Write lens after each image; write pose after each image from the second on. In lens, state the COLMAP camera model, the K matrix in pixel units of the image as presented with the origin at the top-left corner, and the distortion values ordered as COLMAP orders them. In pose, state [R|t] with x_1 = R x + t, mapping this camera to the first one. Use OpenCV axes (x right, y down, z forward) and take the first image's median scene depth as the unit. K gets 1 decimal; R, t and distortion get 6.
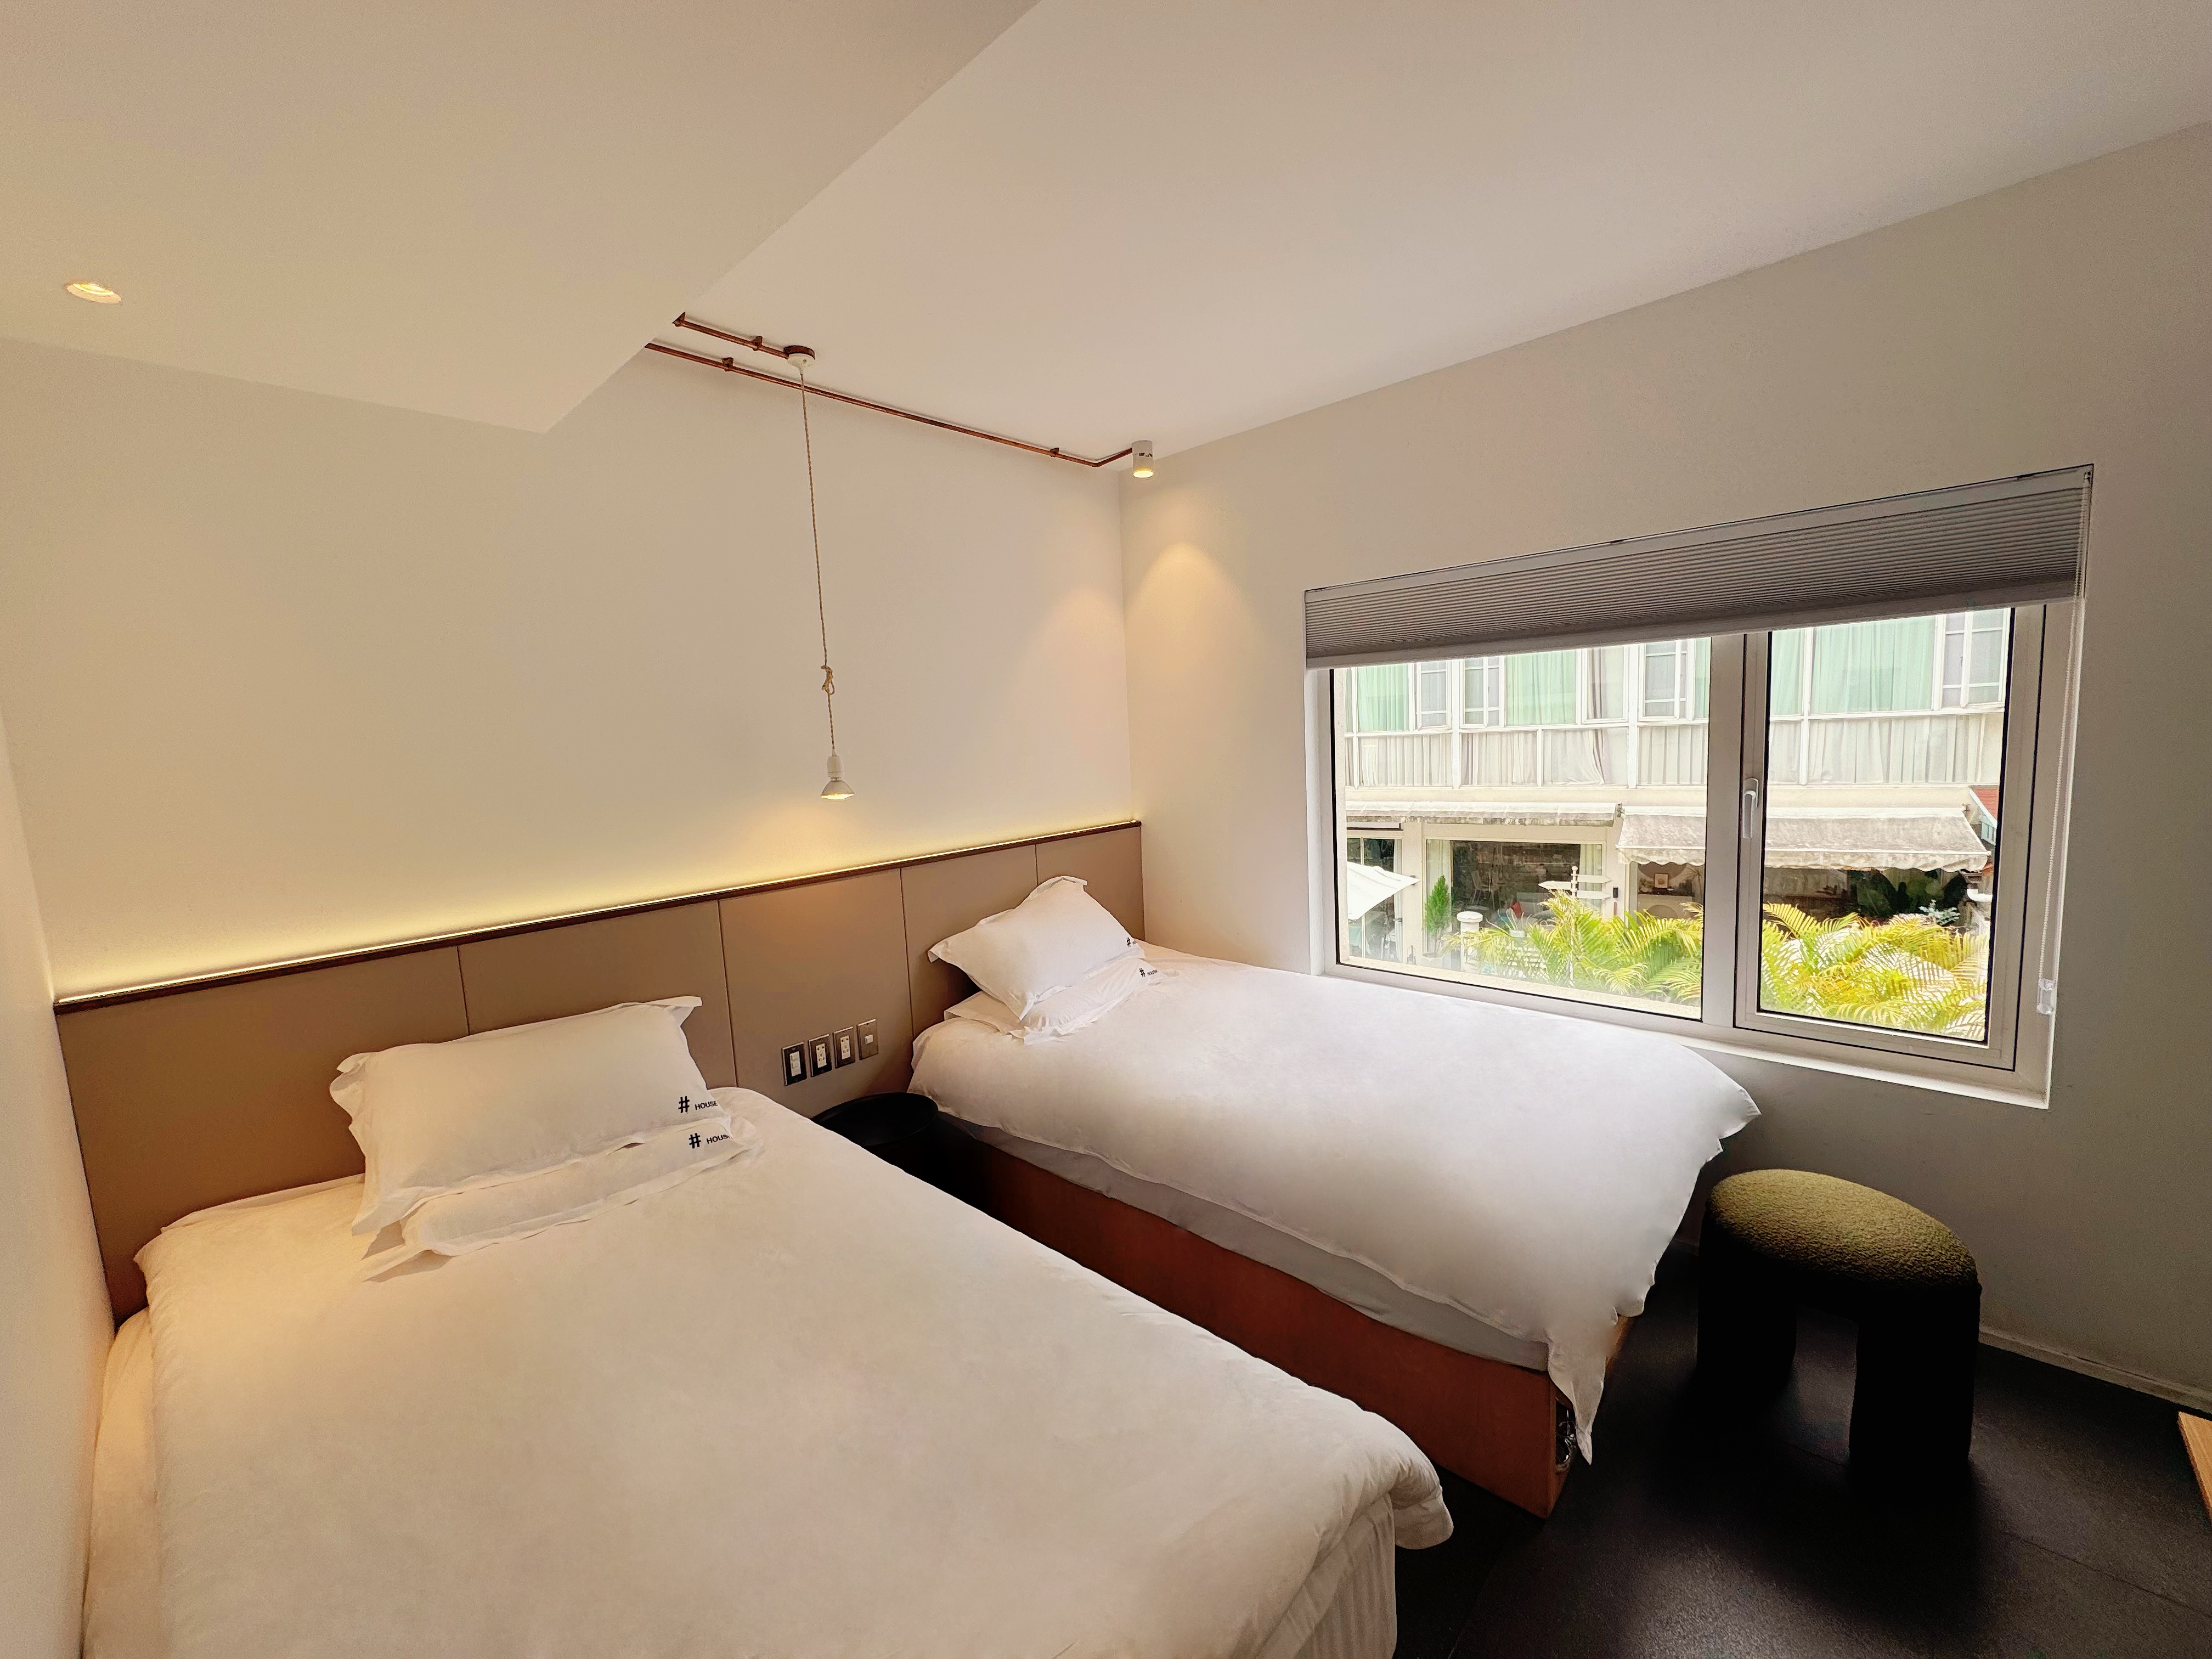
lens RADIAL K [[874.9, 0, 1104.5], [0, 874.9, 830.9], [0, 0, 1]] dist [0.000297, -0.000512]
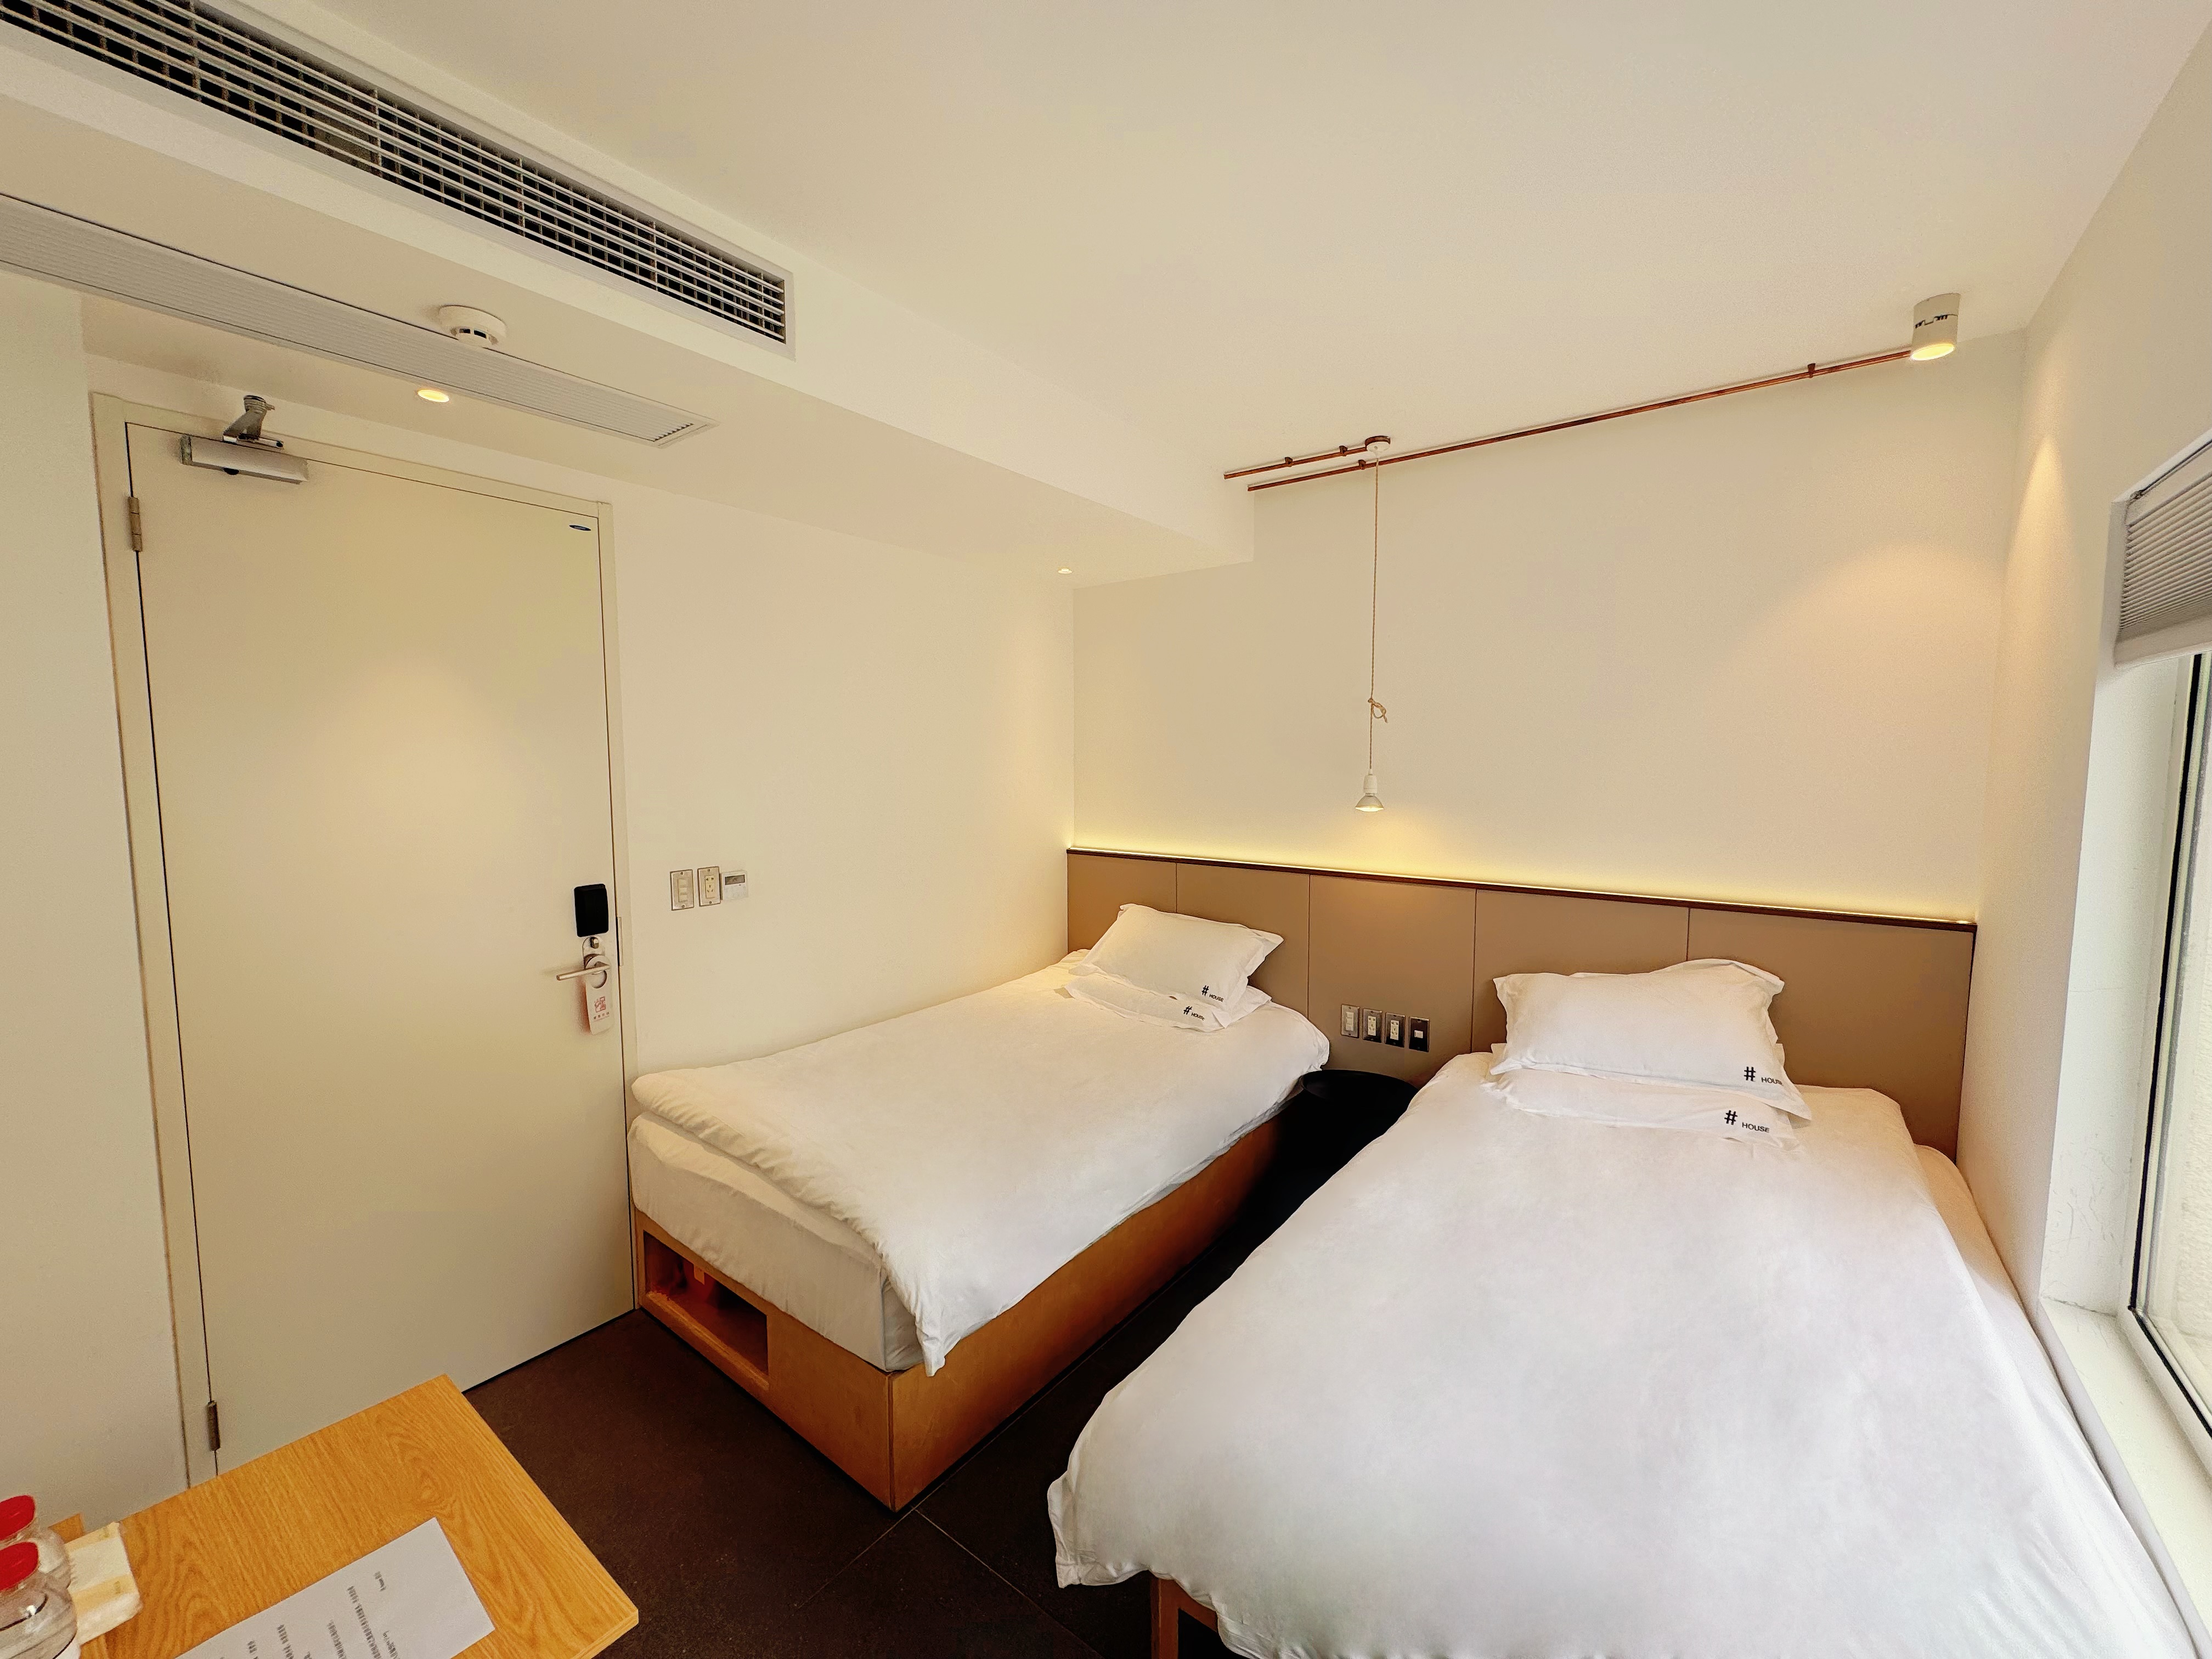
lens RADIAL K [[874.9, 0, 1110.6], [0, 874.9, 828.2], [0, 0, 1]] dist [0.000297, -0.000512]
pose [[0.095928, 0.137193, -0.985888, 0.836285], [-0.113372, 0.985517, 0.126110, -0.124585], [0.988911, 0.099675, 0.110092, 0.530074]]
